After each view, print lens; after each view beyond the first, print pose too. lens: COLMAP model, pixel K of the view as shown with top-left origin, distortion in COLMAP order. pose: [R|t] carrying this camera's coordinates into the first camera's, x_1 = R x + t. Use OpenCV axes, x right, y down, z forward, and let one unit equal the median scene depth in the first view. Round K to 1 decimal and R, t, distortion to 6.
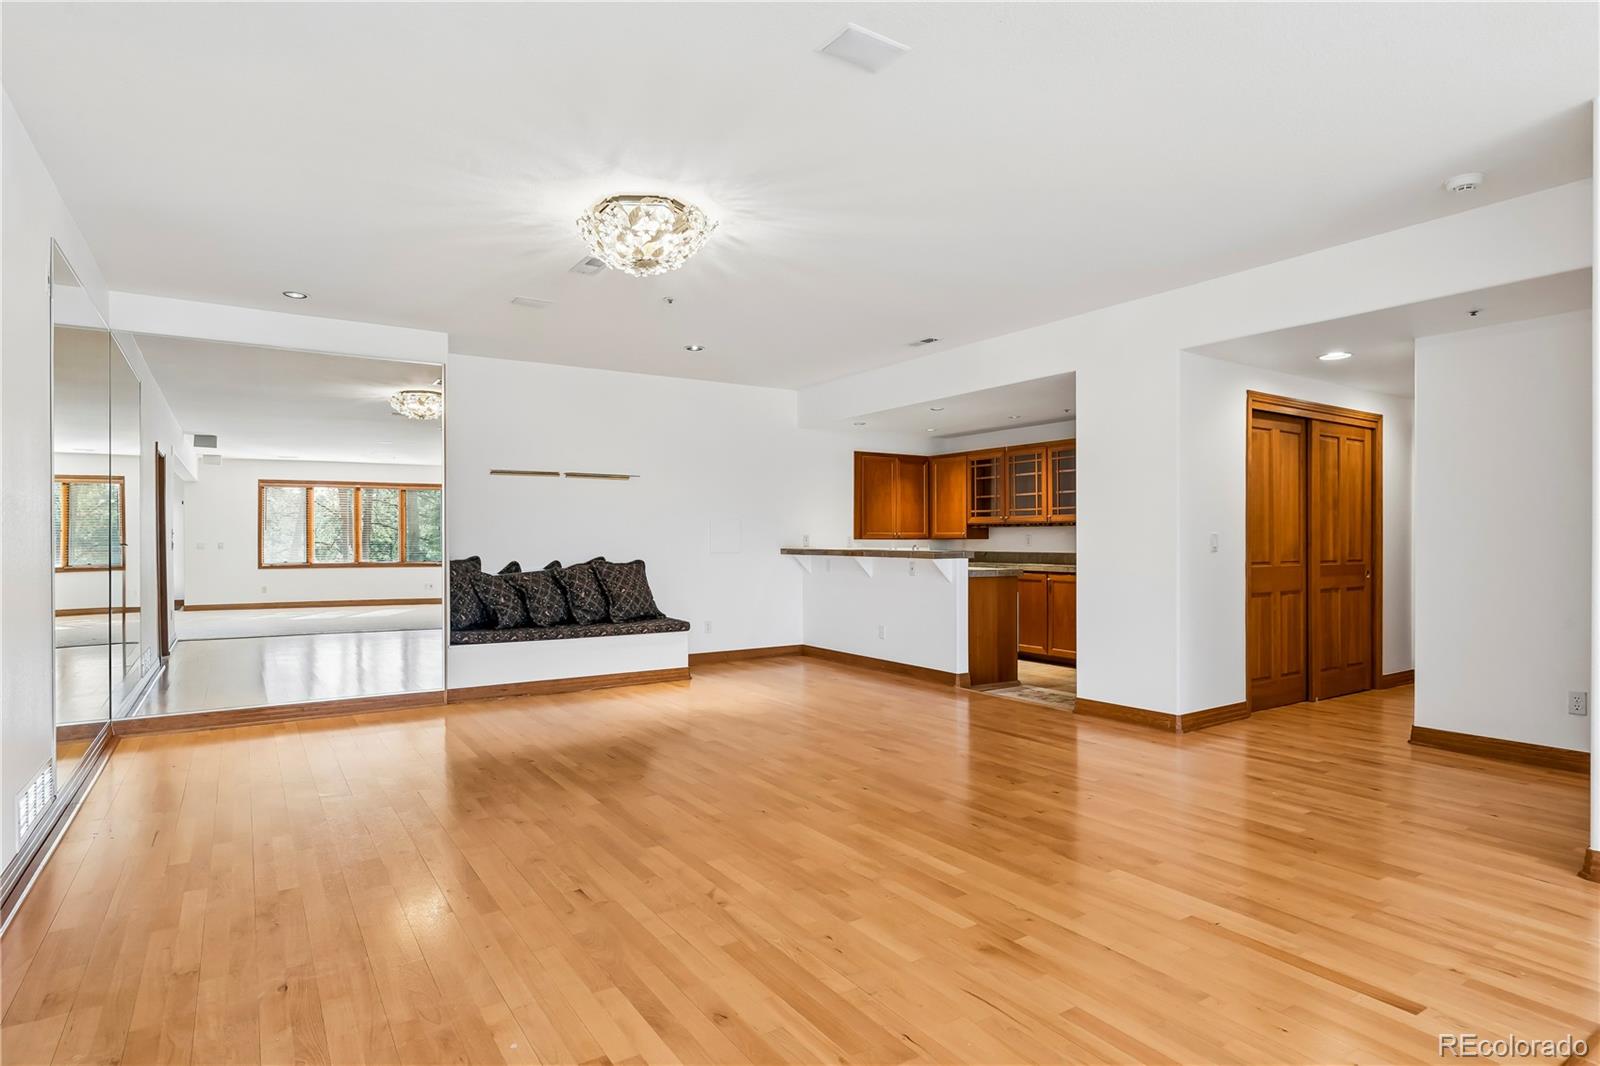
lens RADIAL K [[874.1, 0, 802.0], [0, 874.1, 534.0], [0, 0, 1]] dist [0.003670, -0.000038]
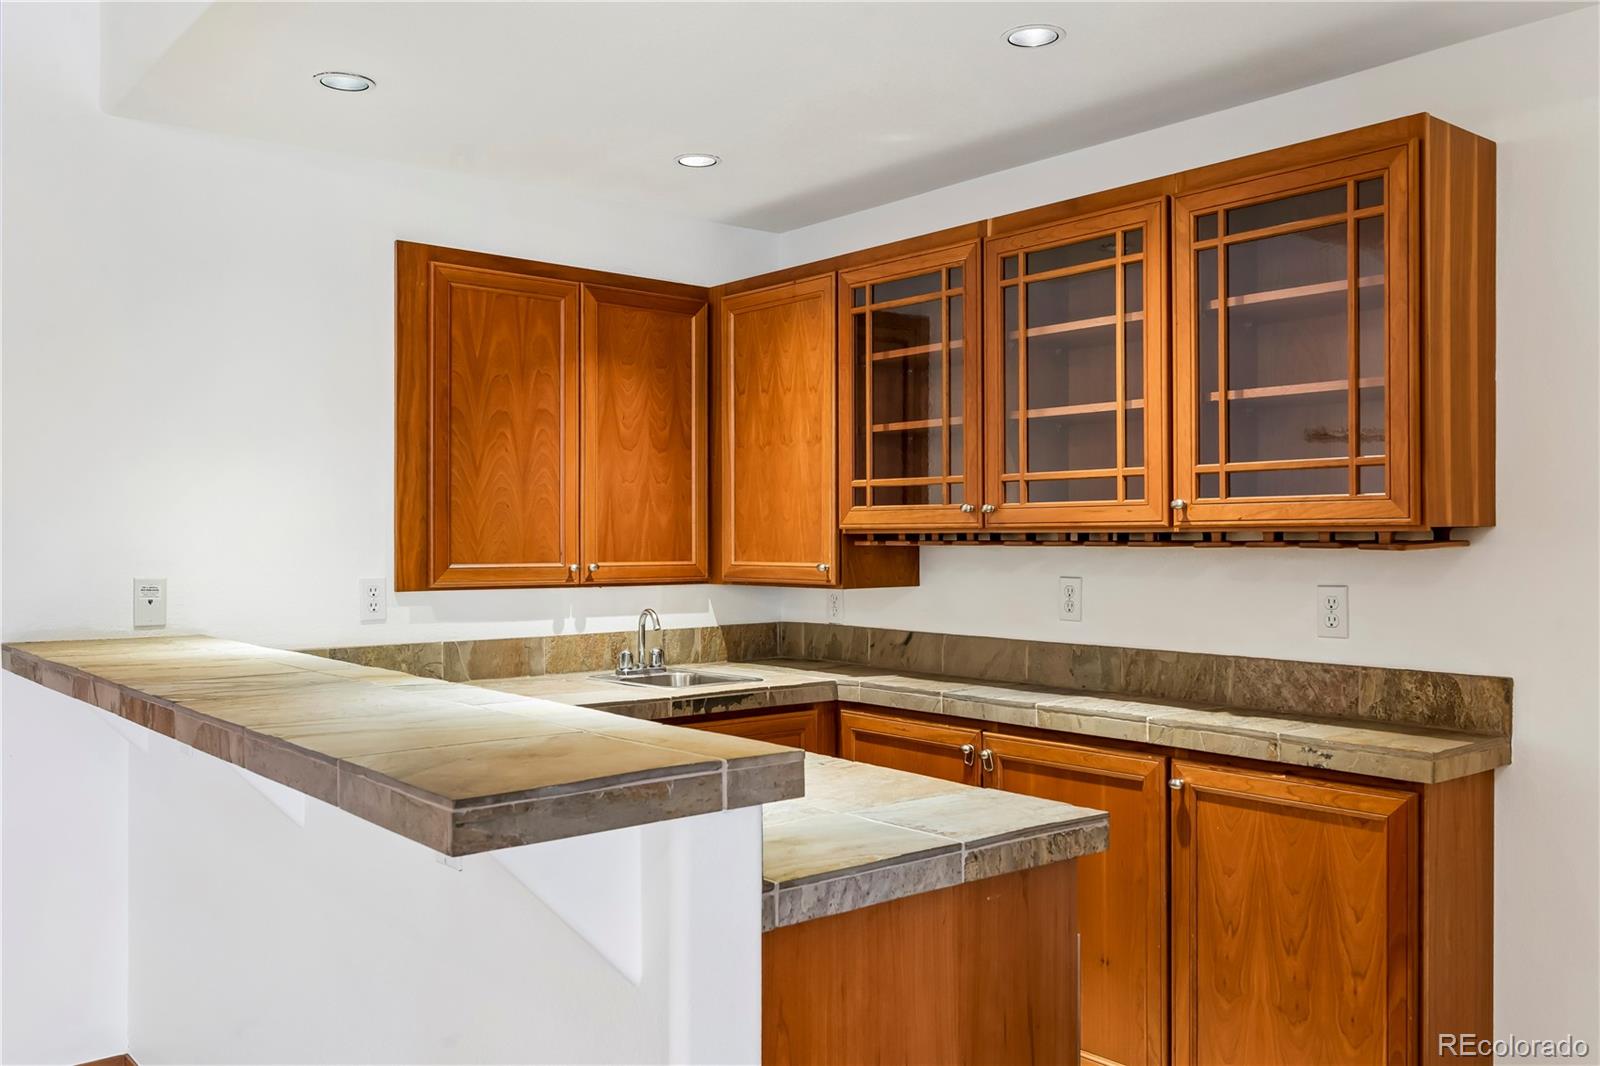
lens RADIAL K [[1328.7, 0, 799.7], [0, 1328.7, 533.2], [0, 0, 1]] dist [-0.000205, 0.000240]
pose [[0.993637, 0.001739, 0.112619, 0.134267], [-0.002071, 0.999994, 0.002828, -0.012177], [-0.112613, -0.003043, 0.993634, 0.612841]]
